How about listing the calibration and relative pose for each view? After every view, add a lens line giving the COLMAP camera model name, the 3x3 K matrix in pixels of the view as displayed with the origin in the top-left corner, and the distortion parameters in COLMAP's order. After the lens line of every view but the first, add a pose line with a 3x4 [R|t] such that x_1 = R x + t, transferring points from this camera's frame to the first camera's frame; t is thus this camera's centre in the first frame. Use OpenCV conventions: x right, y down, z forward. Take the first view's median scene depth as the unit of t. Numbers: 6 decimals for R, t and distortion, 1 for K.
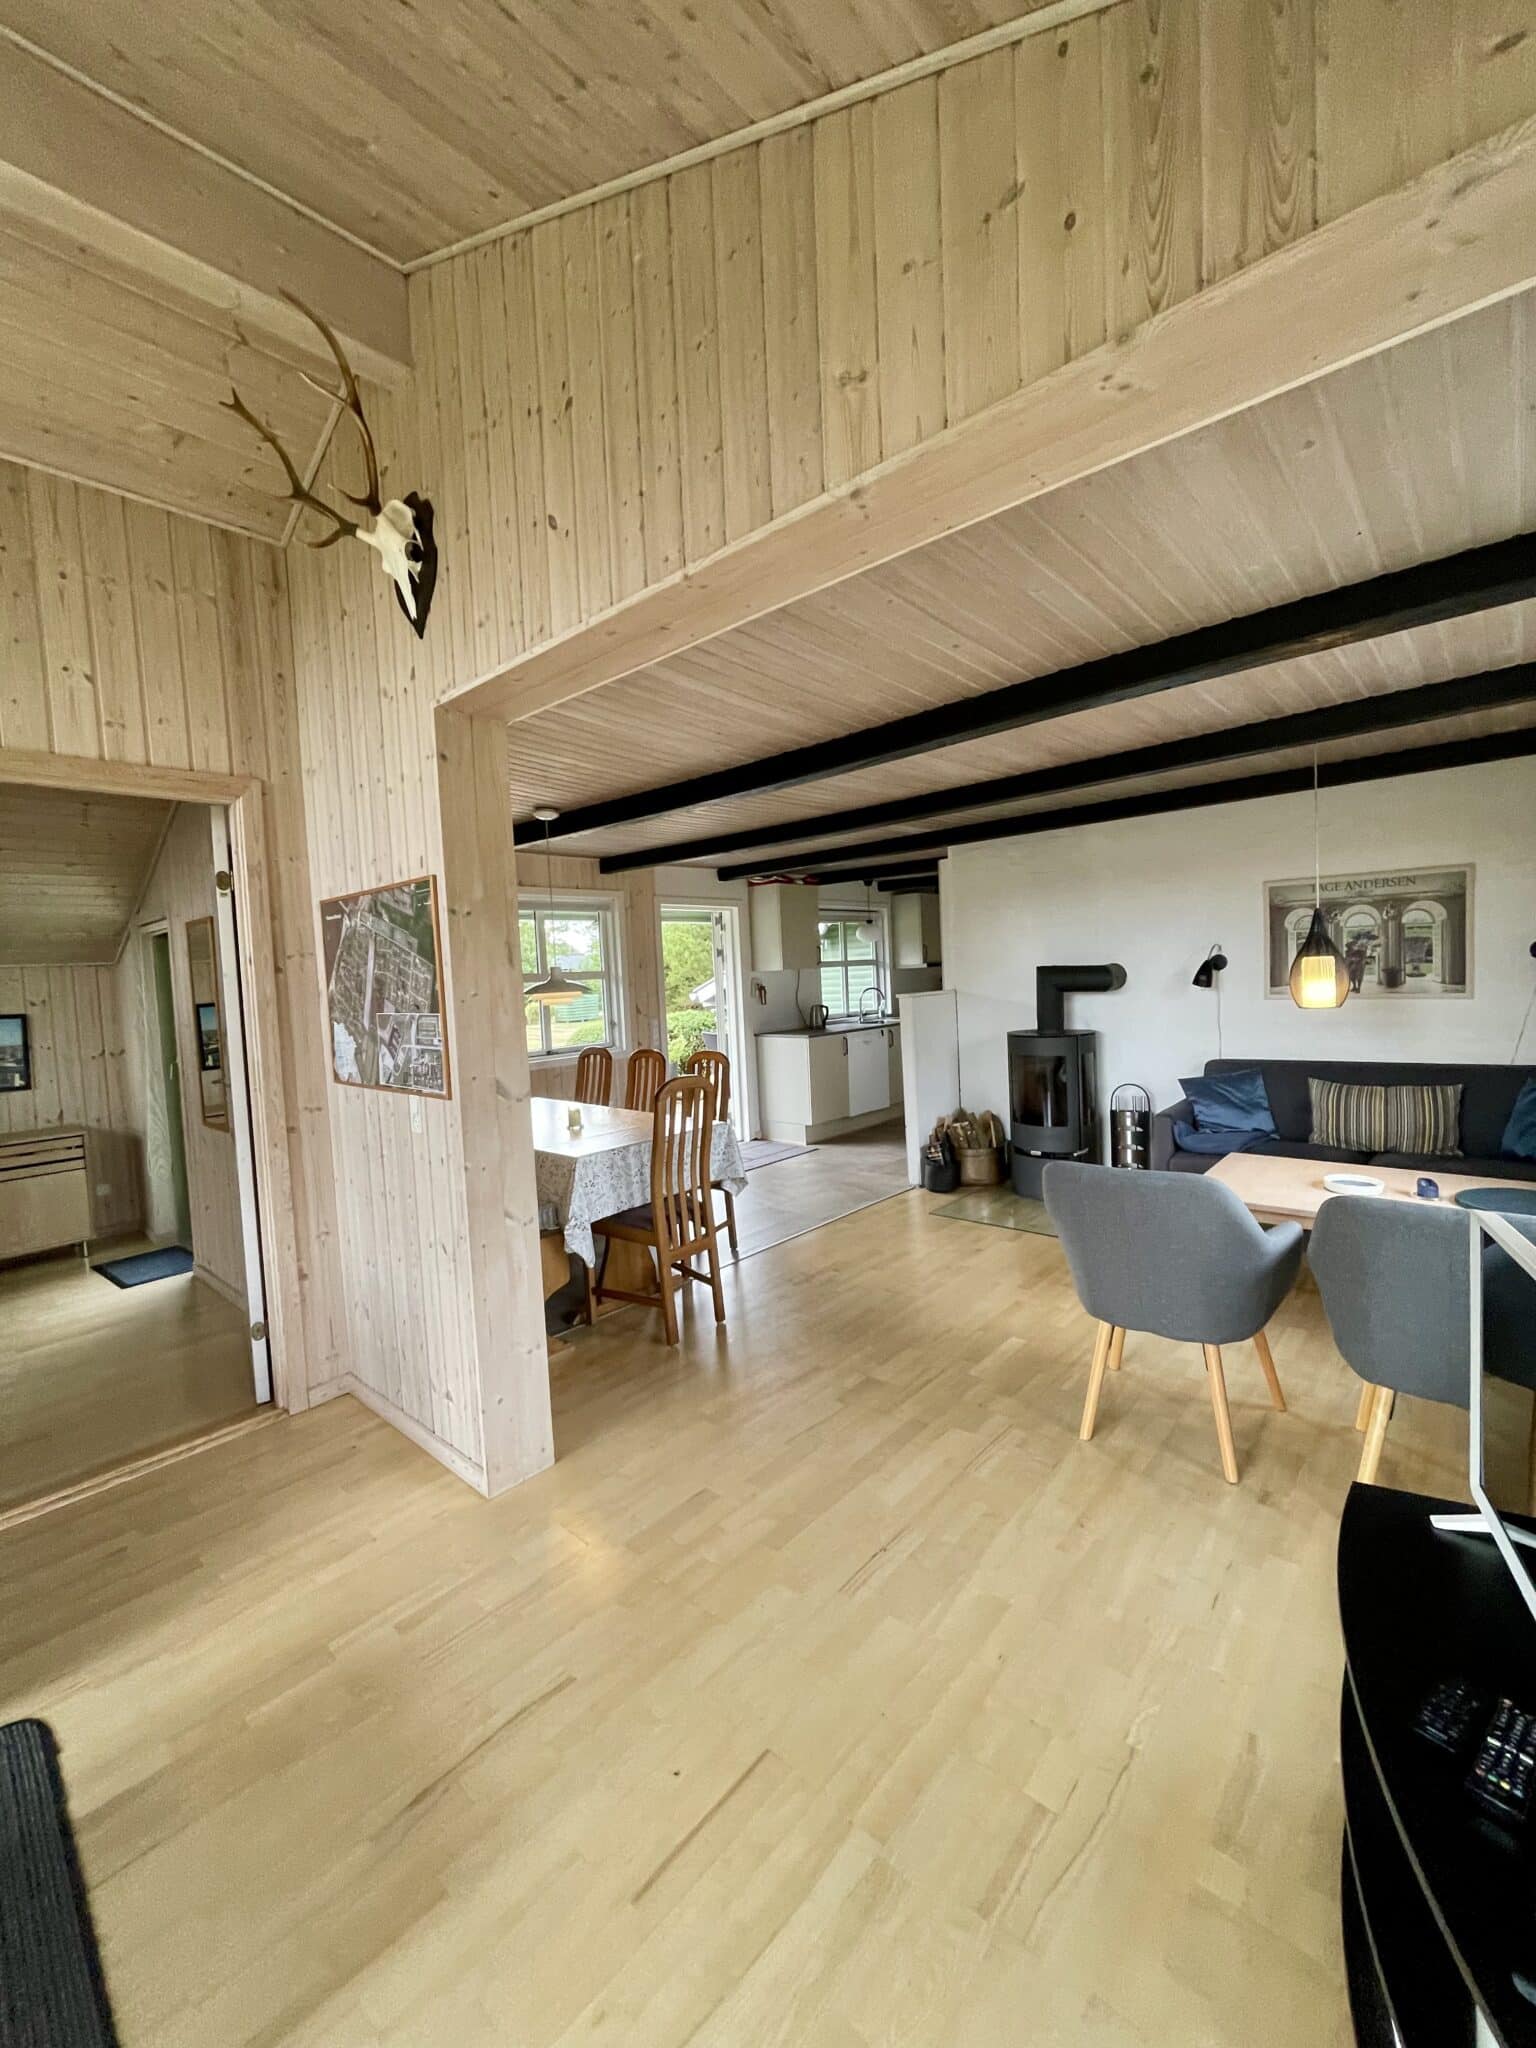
lens RADIAL K [[822.6, 0, 786.7], [0, 822.6, 1011.6], [0, 0, 1]] dist [0.004947, 0.000250]
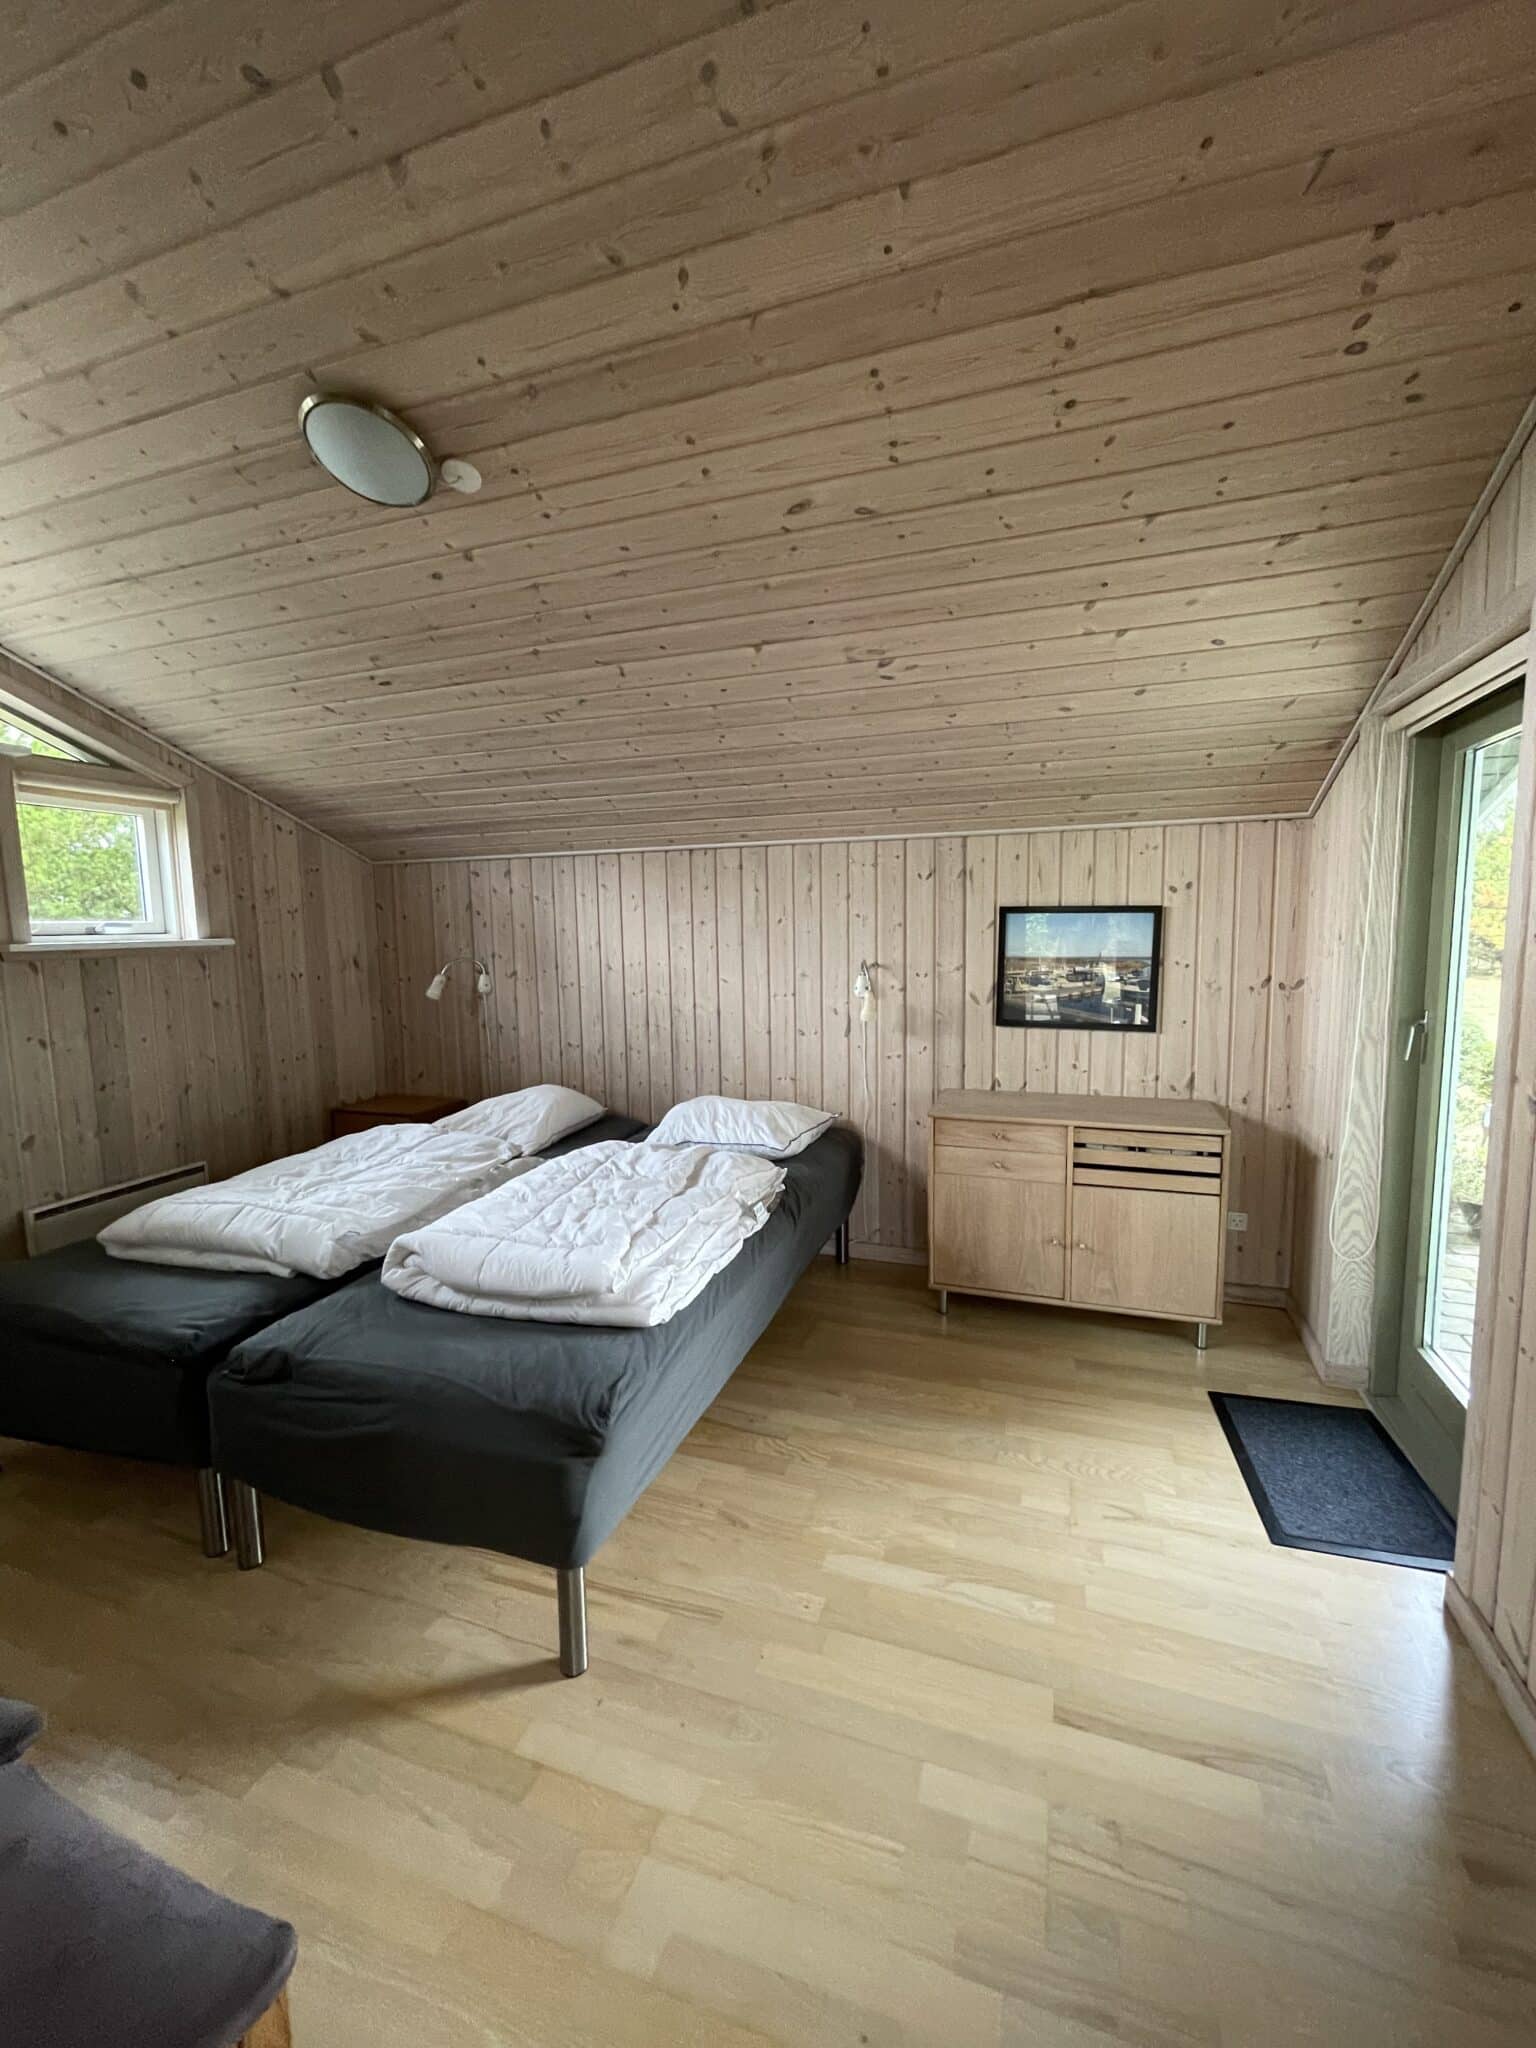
lens RADIAL K [[822.6, 0, 780.0], [0, 822.6, 1009.1], [0, 0, 1]] dist [0.004947, 0.000250]
pose [[0.382648, 0.137127, -0.913661, -0.475252], [-0.044943, 0.990516, 0.129840, 0.011993], [0.922800, -0.008621, 0.385182, 0.518720]]
